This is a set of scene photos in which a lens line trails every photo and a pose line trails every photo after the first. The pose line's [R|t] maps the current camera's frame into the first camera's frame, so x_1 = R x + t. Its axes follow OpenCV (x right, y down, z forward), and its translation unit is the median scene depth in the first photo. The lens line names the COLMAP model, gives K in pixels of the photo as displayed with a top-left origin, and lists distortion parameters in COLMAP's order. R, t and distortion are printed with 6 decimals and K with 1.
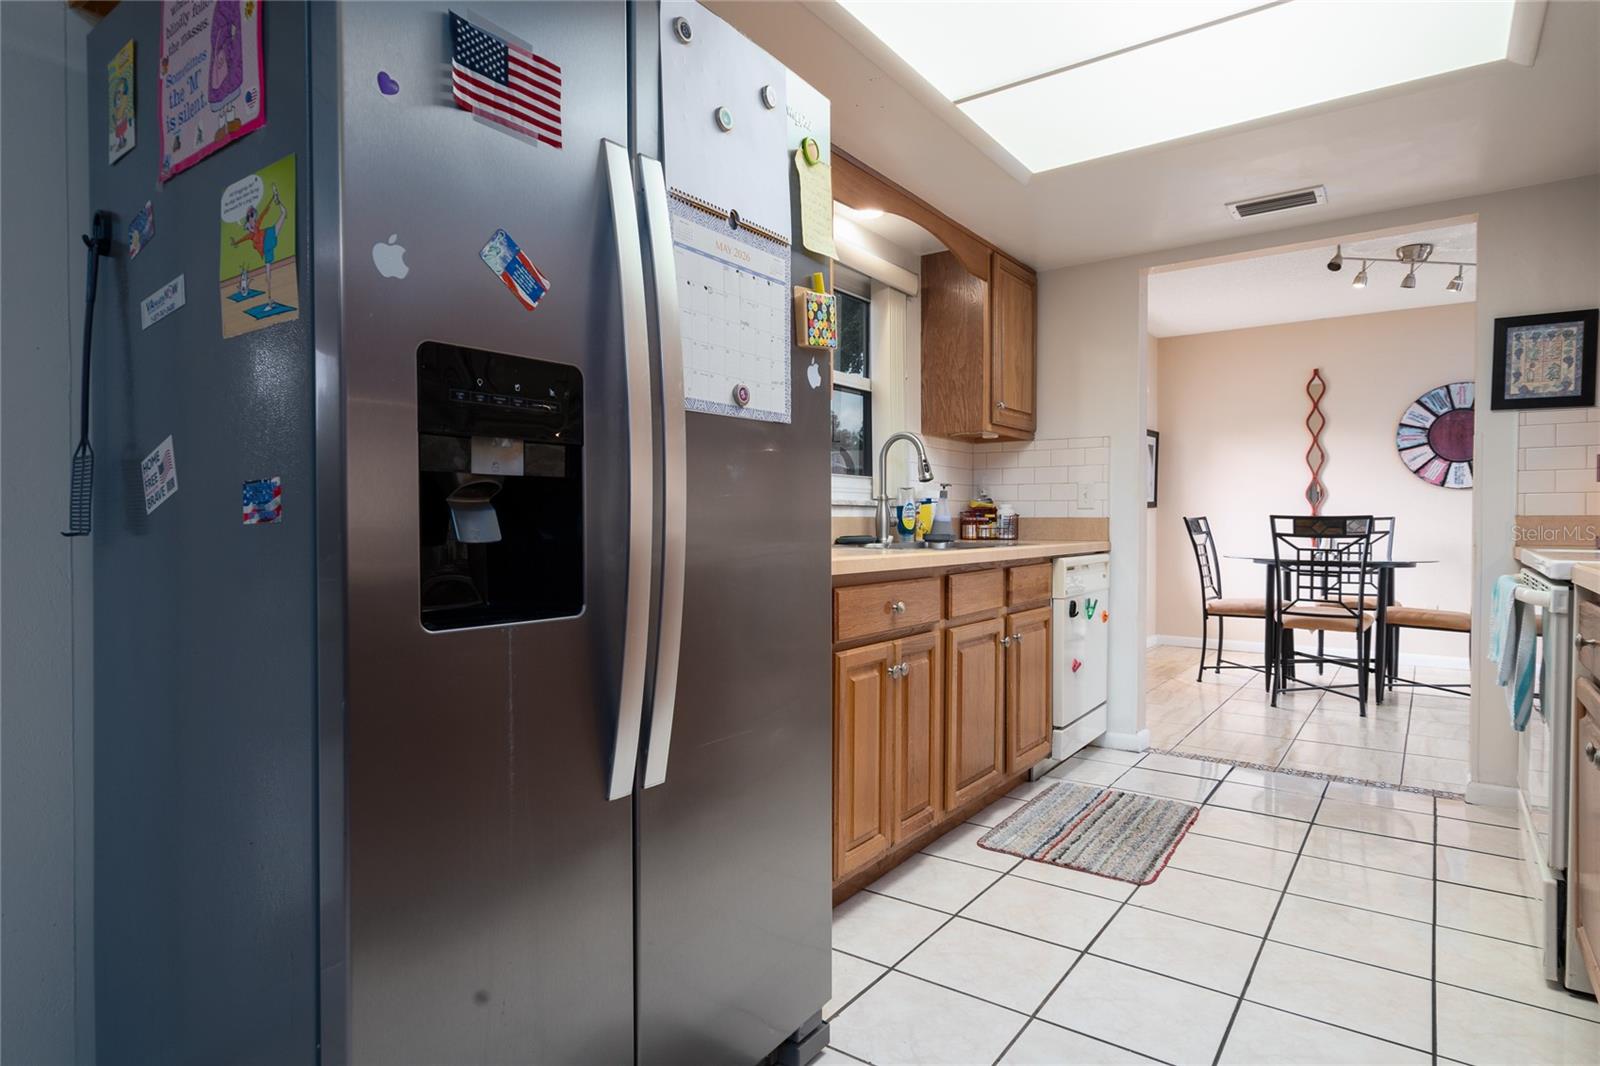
lens RADIAL K [[873.3, 0, 797.1], [0, 873.3, 533.3], [0, 0, 1]] dist [0.005069, -0.001581]
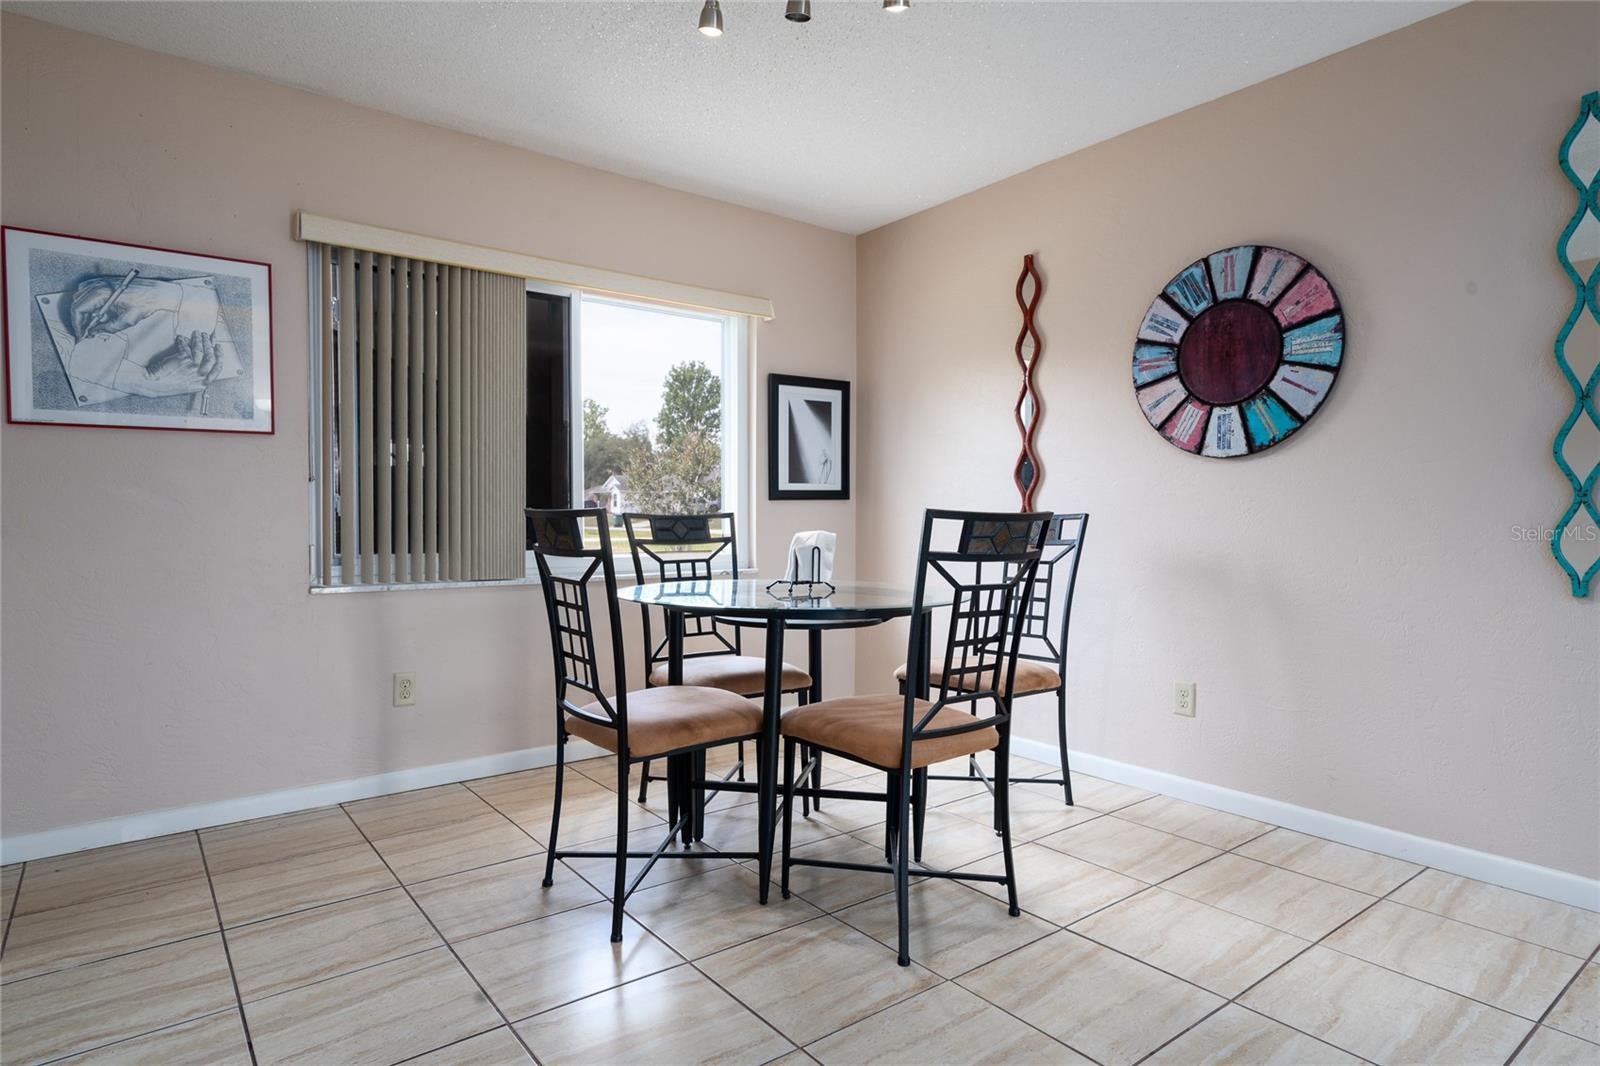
lens RADIAL K [[873.3, 0, 807.3], [0, 873.3, 534.2], [0, 0, 1]] dist [0.005069, -0.001581]
pose [[0.960377, 0.005930, -0.278641, 0.833688], [-0.005062, 0.999980, 0.003833, -0.009452], [0.278658, -0.002271, 0.960388, 0.556319]]
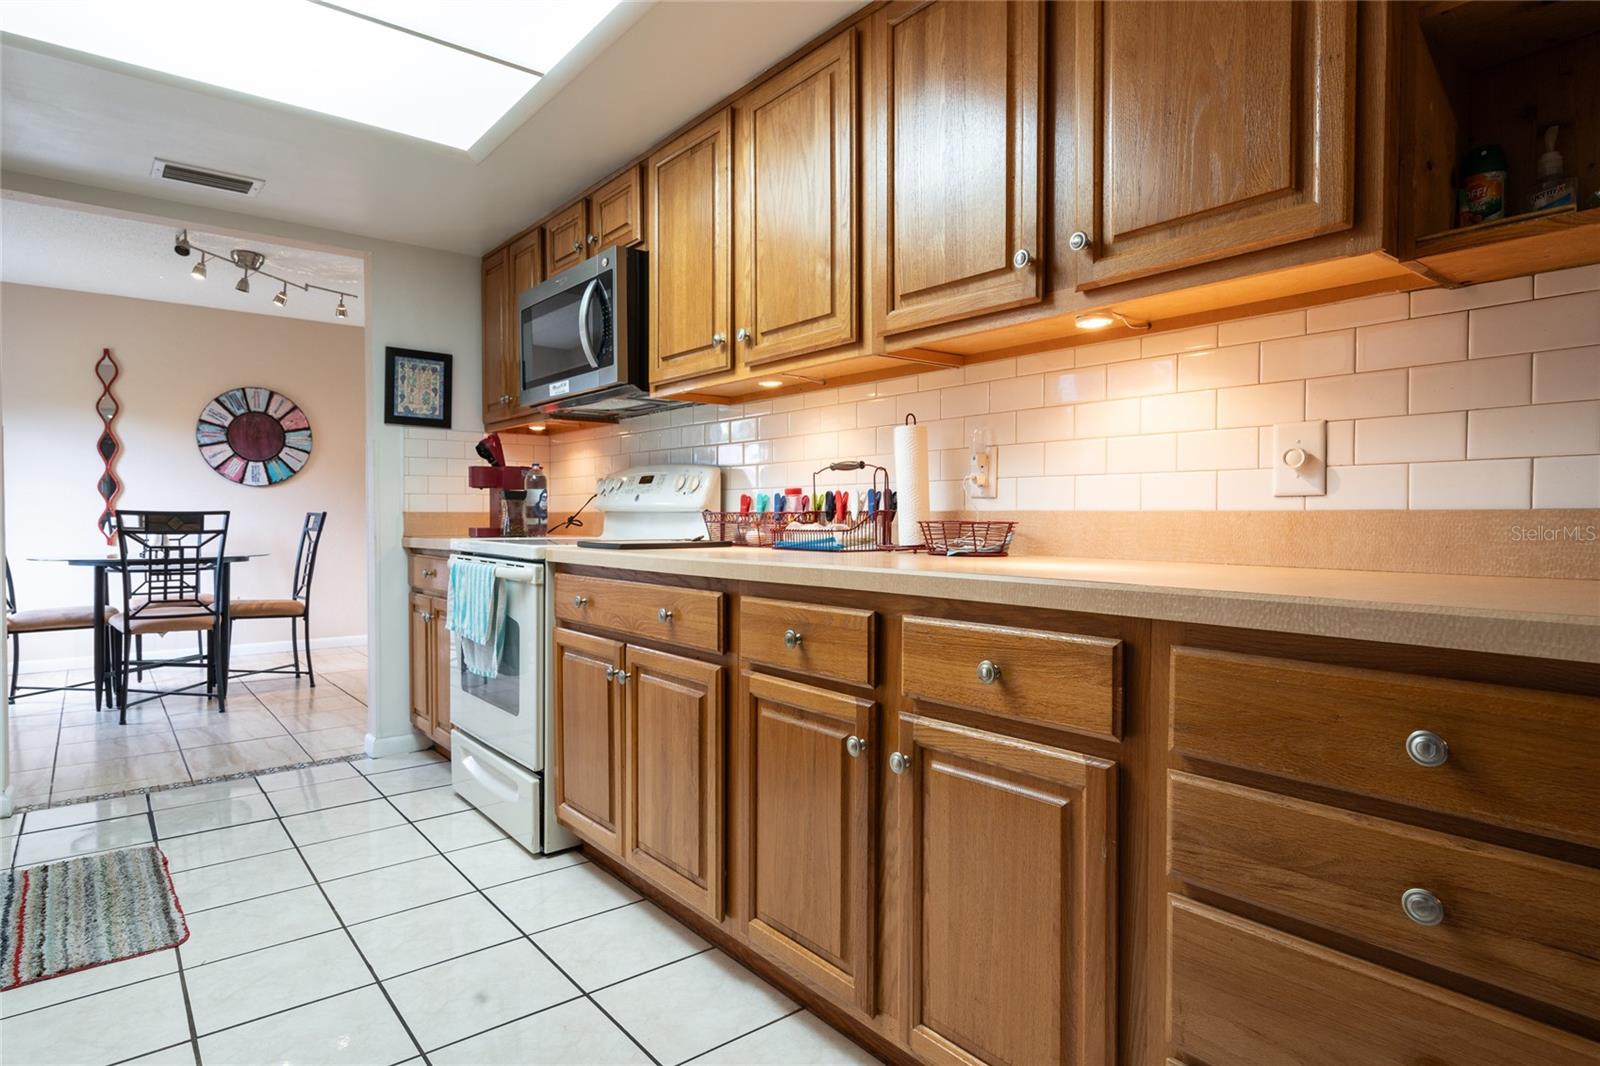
lens RADIAL K [[873.3, 0, 799.4], [0, 873.3, 529.3], [0, 0, 1]] dist [0.005069, -0.001581]
pose [[0.258778, -0.014640, 0.965826, -0.135885], [0.013971, 0.999837, 0.011412, -0.001520], [-0.965836, 0.010540, 0.258940, 0.098541]]
